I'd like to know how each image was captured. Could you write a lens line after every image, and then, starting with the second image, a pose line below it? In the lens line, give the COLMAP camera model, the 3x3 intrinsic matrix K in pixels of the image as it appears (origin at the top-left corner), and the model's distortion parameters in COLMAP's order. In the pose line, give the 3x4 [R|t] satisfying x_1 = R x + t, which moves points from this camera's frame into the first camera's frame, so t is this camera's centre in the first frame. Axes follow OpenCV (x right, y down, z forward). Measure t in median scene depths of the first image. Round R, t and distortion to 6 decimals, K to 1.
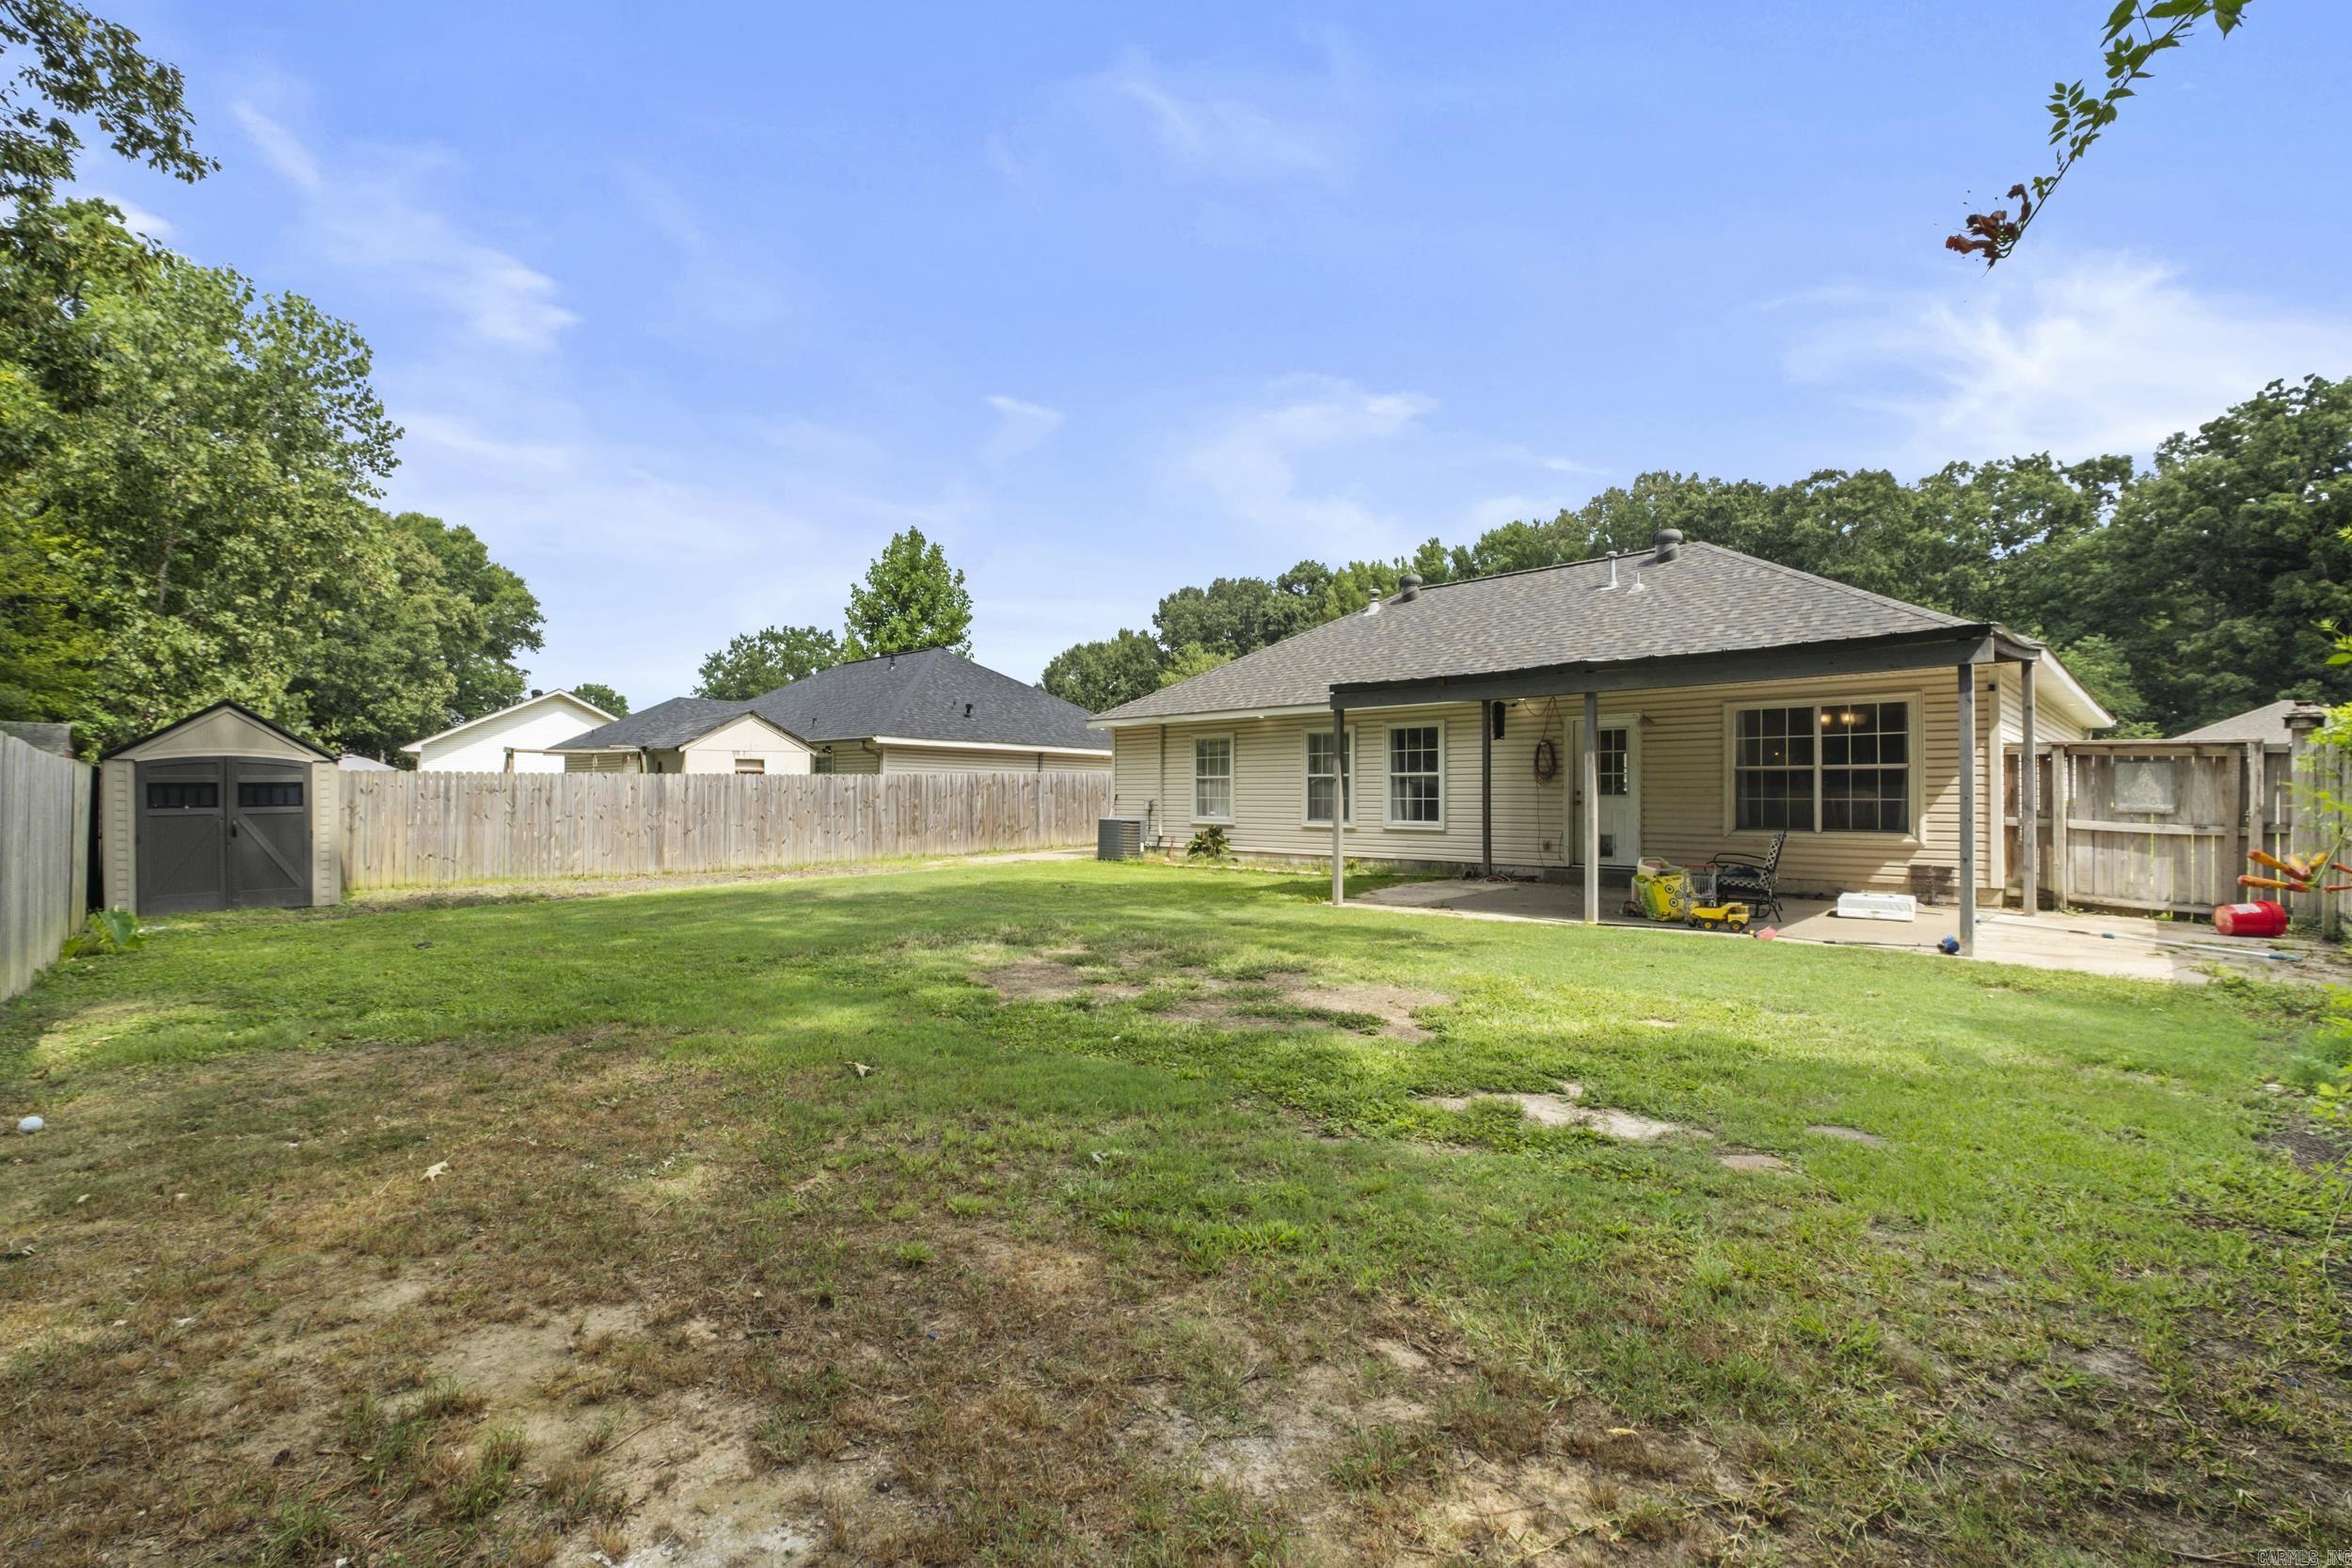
lens RADIAL K [[1023.1, 0, 1145.0], [0, 1023.1, 787.4], [0, 0, 1]] dist [0.001728, -0.001518]
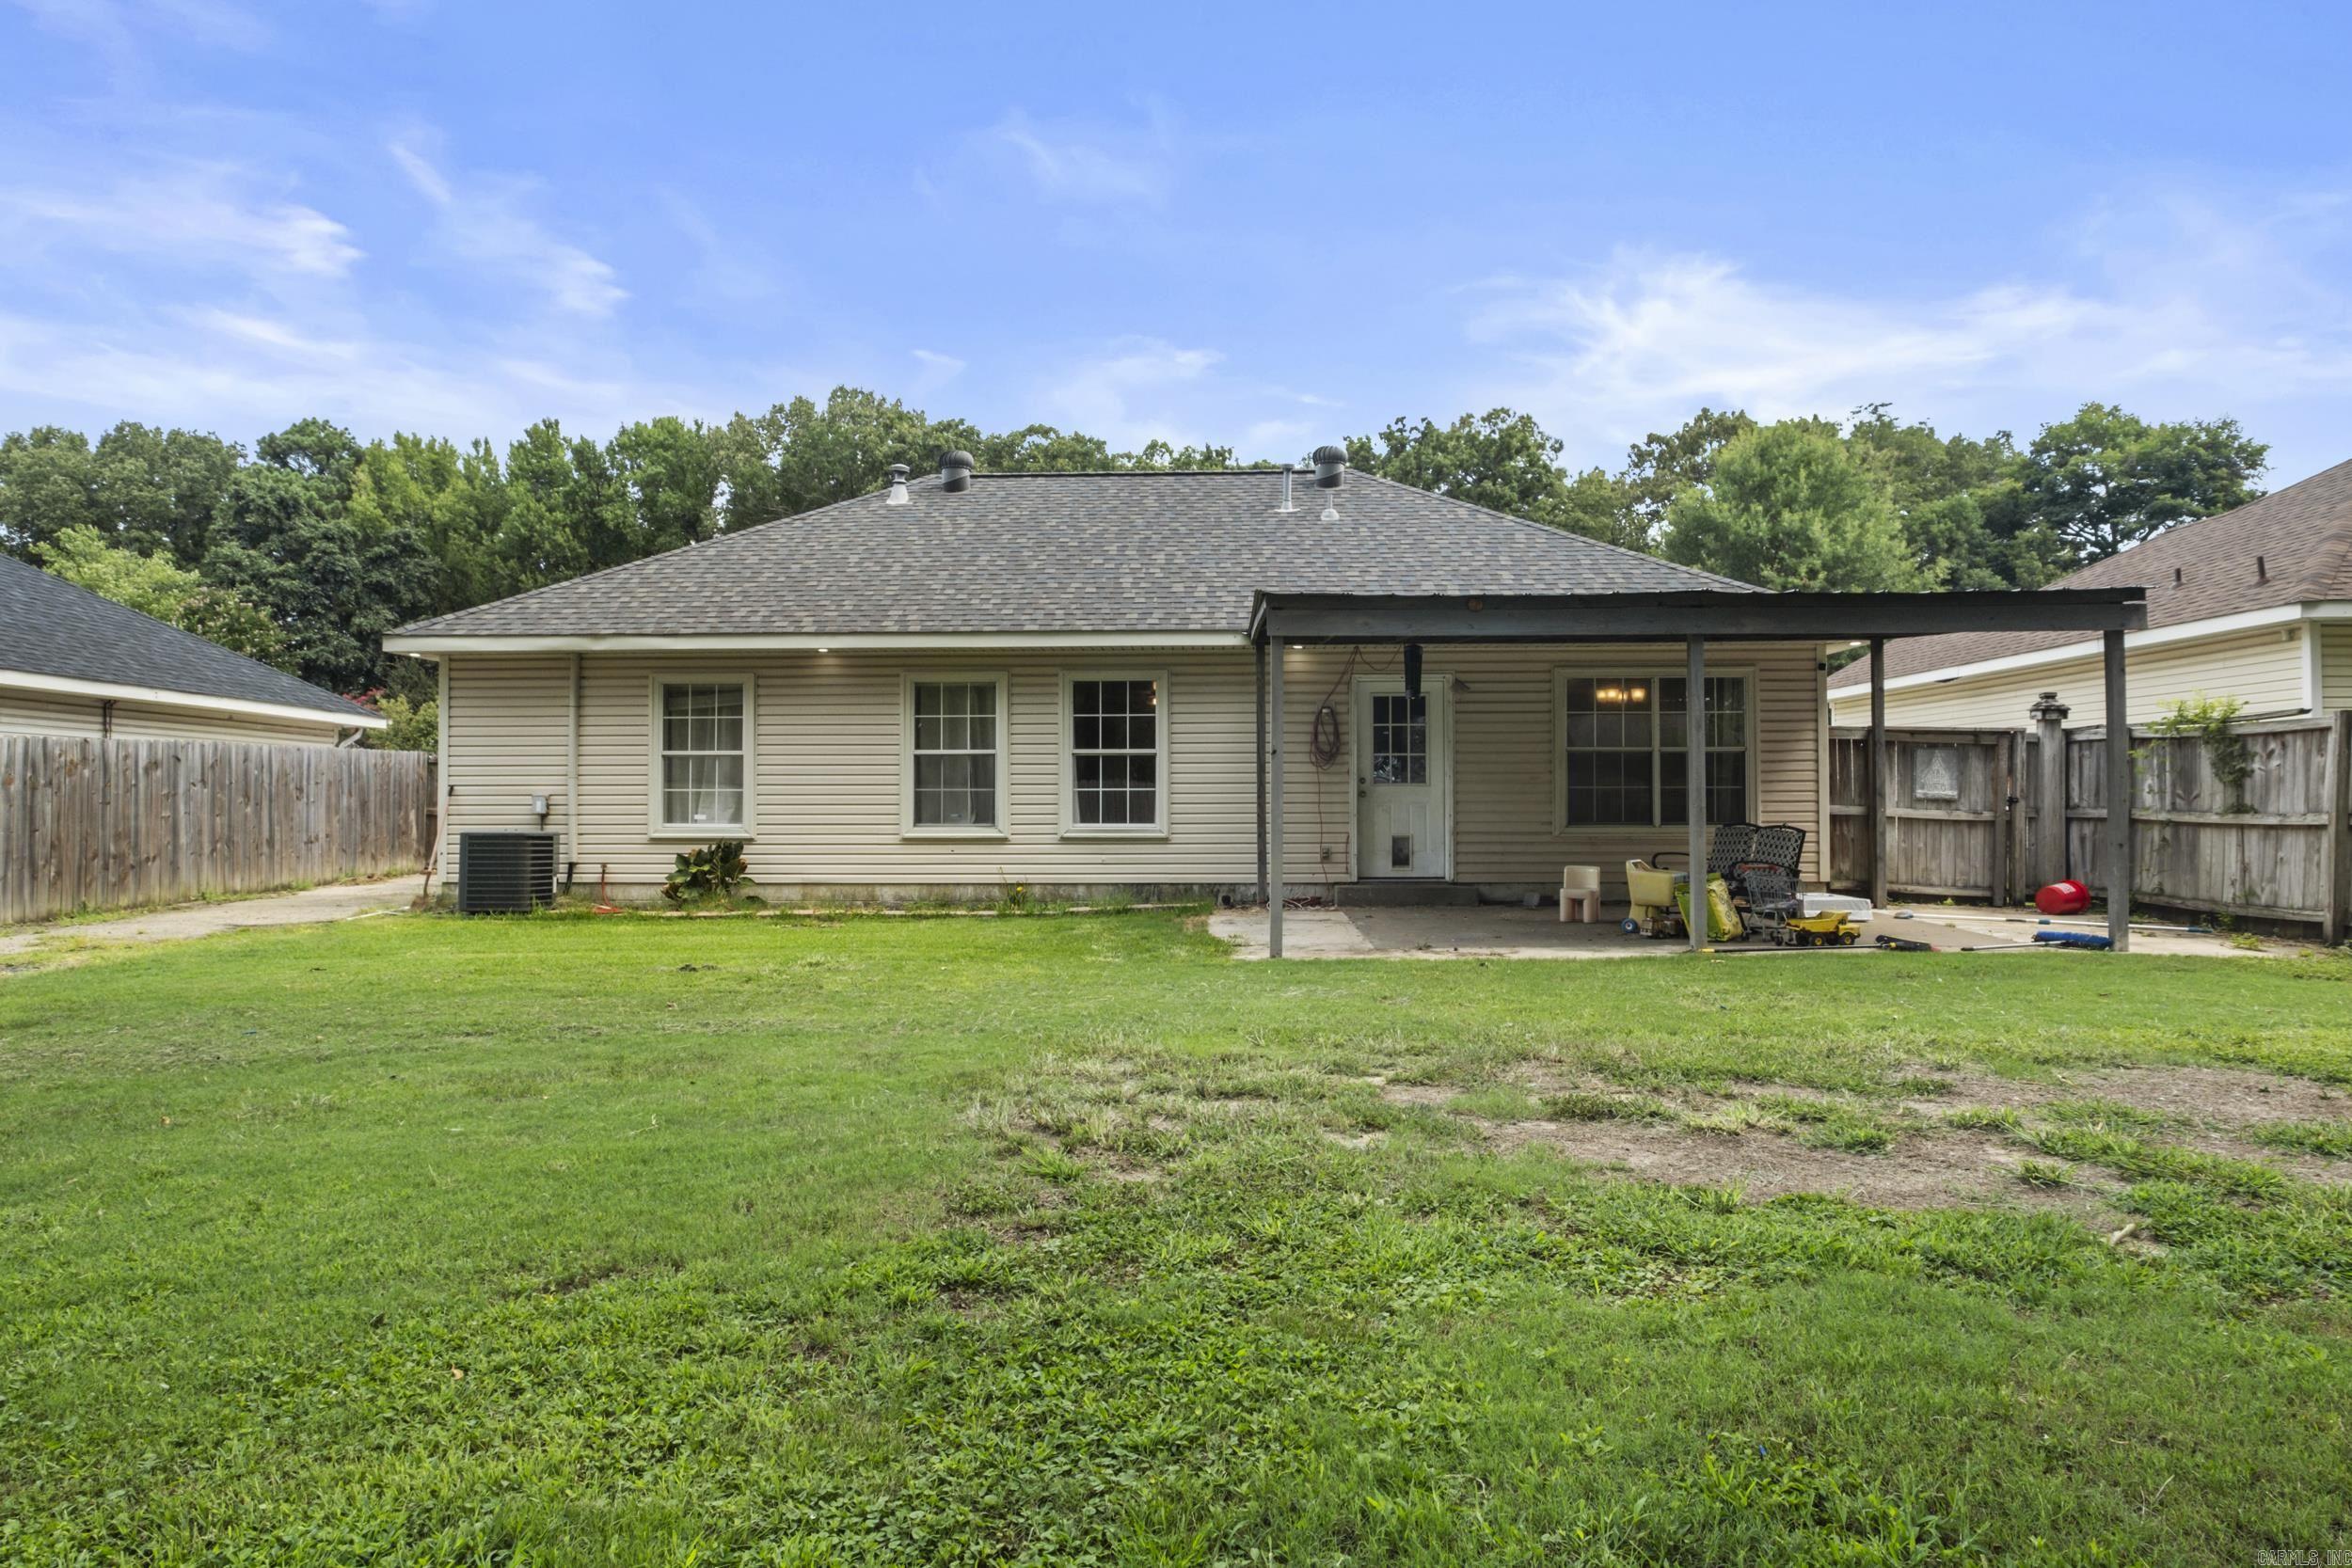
lens RADIAL K [[1377.5, 0, 1159.4], [0, 1377.5, 781.1], [0, 0, 1]] dist [-0.006028, -0.000194]
pose [[0.724319, 0.006306, 0.689436, -0.264071], [-0.002378, 0.999975, -0.006647, 0.009476], [-0.689461, 0.003175, 0.724316, 0.288903]]
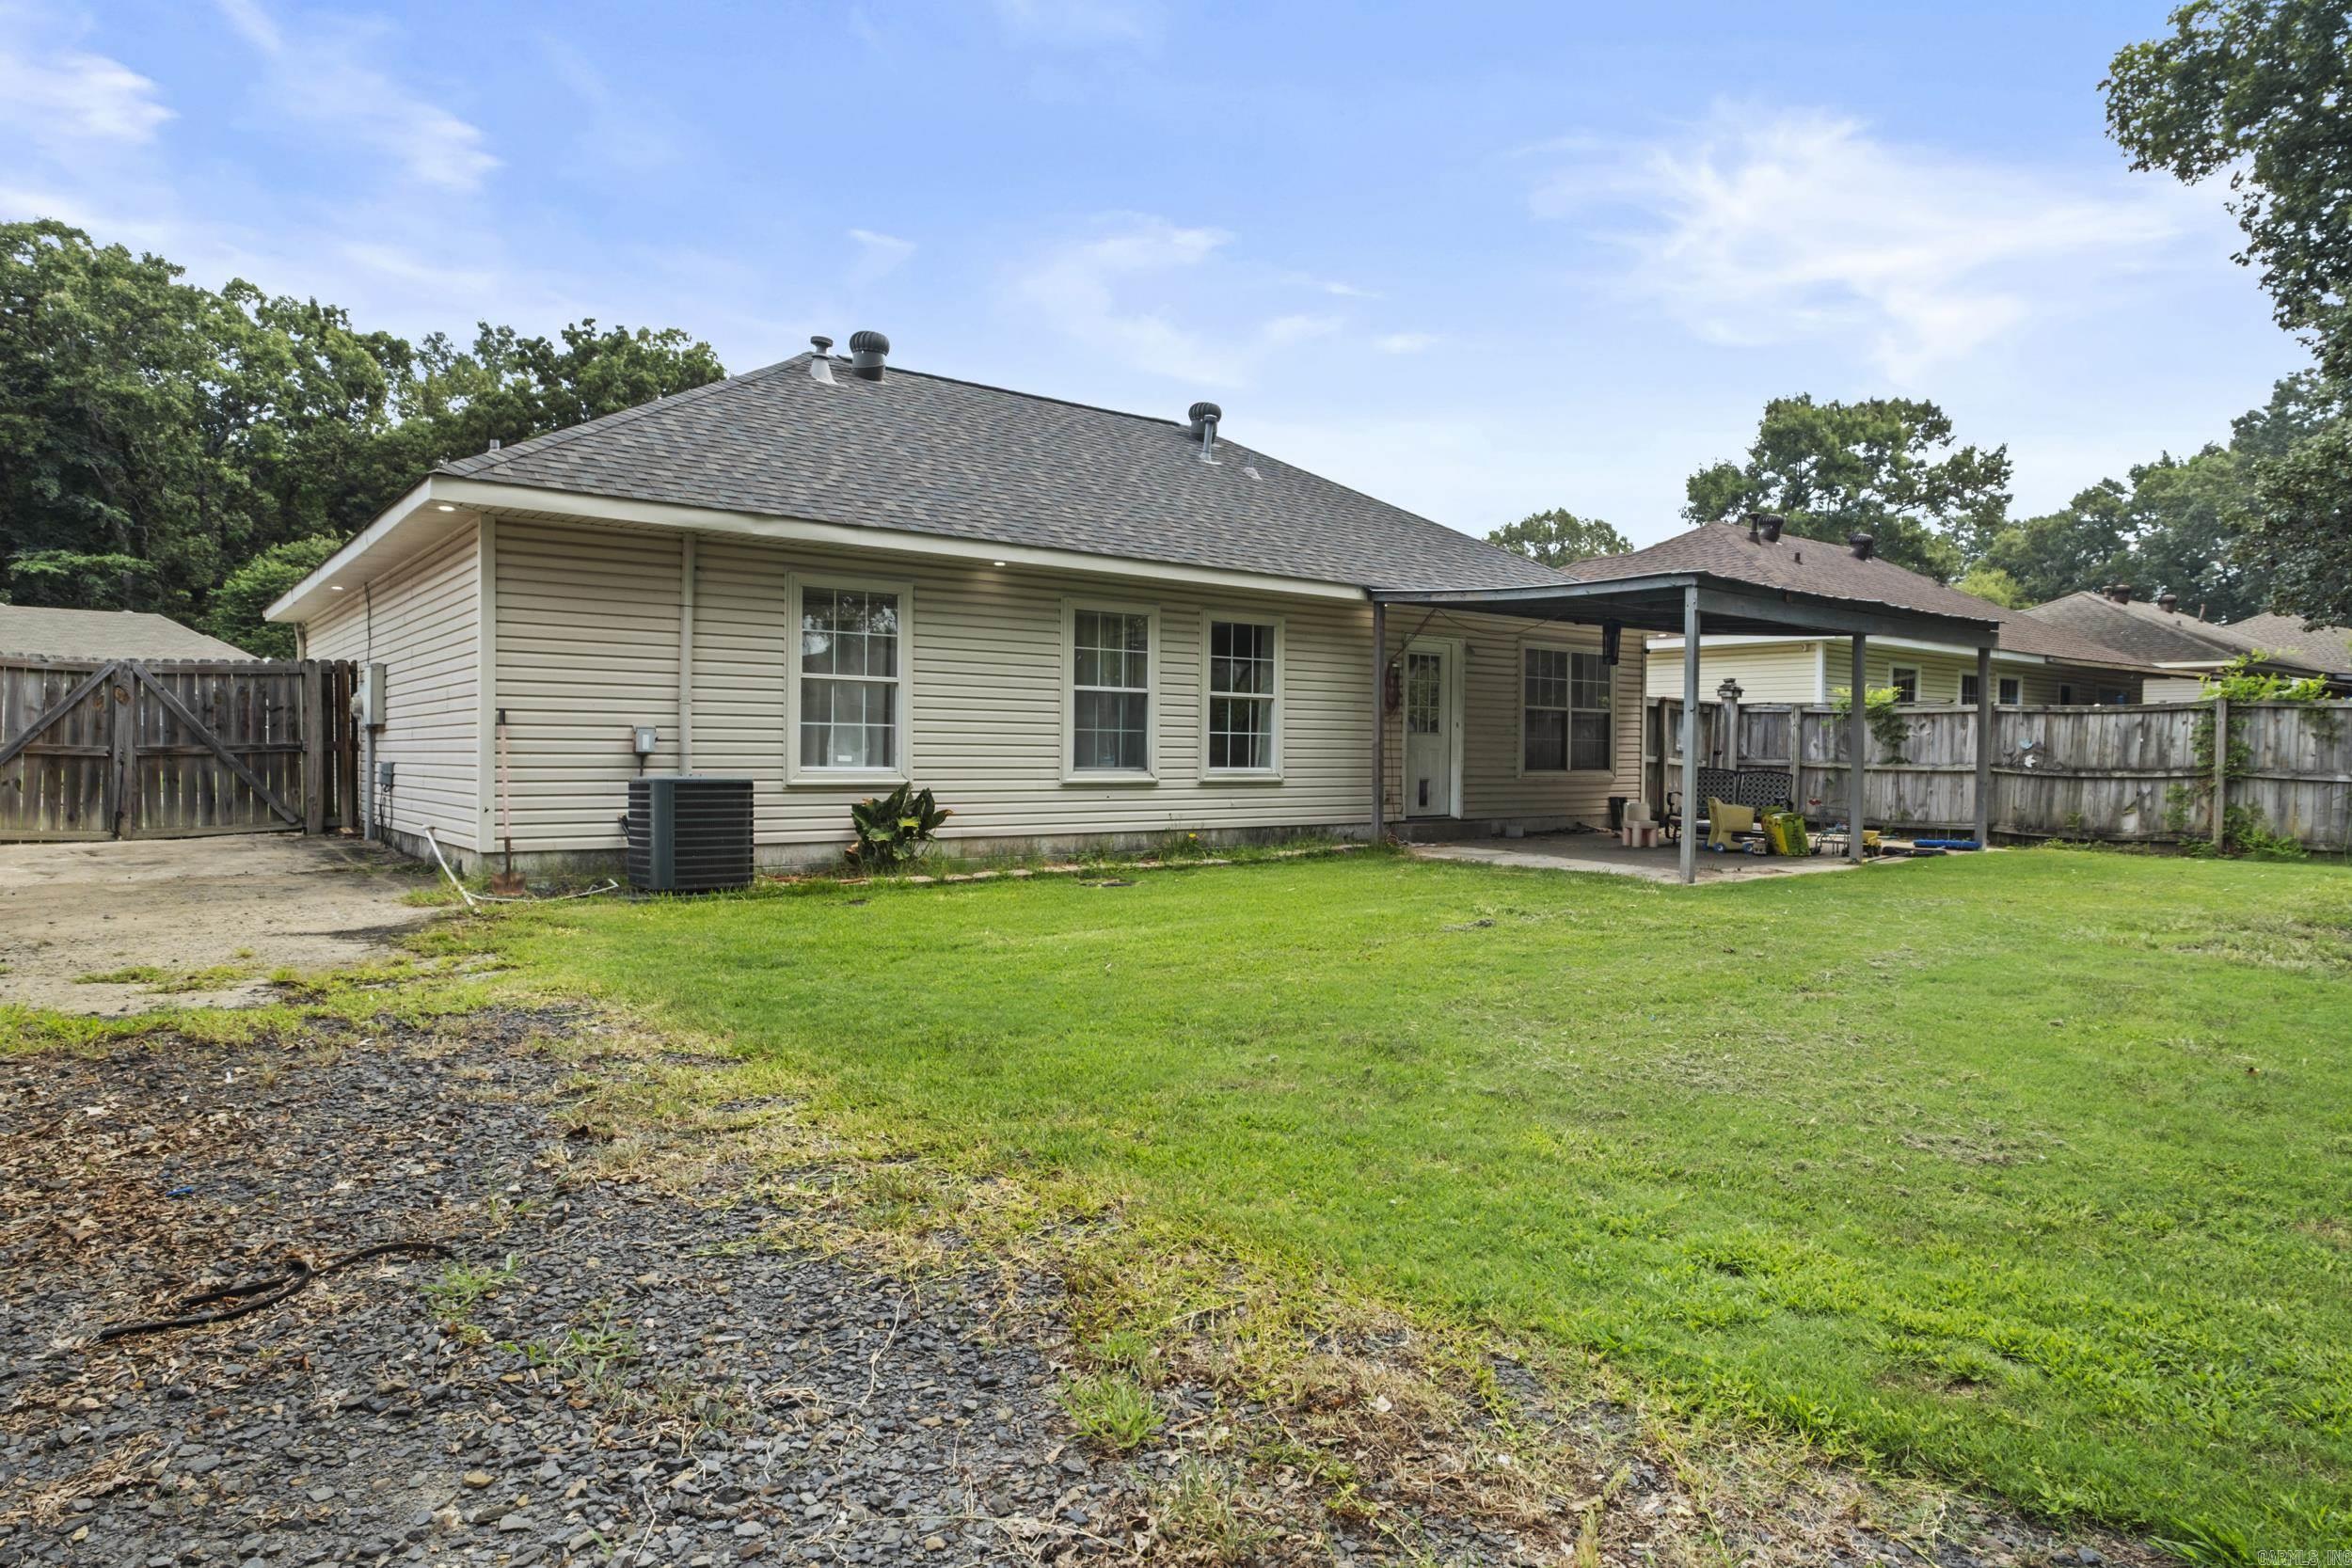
lens RADIAL K [[1377.5, 0, 1156.8], [0, 1377.5, 780.1], [0, 0, 1]] dist [-0.006028, -0.000194]
pose [[0.099957, -0.024679, 0.994686, -0.501917], [-0.021209, 0.999412, 0.026928, 0.015106], [-0.994766, -0.023788, 0.099375, 0.802228]]
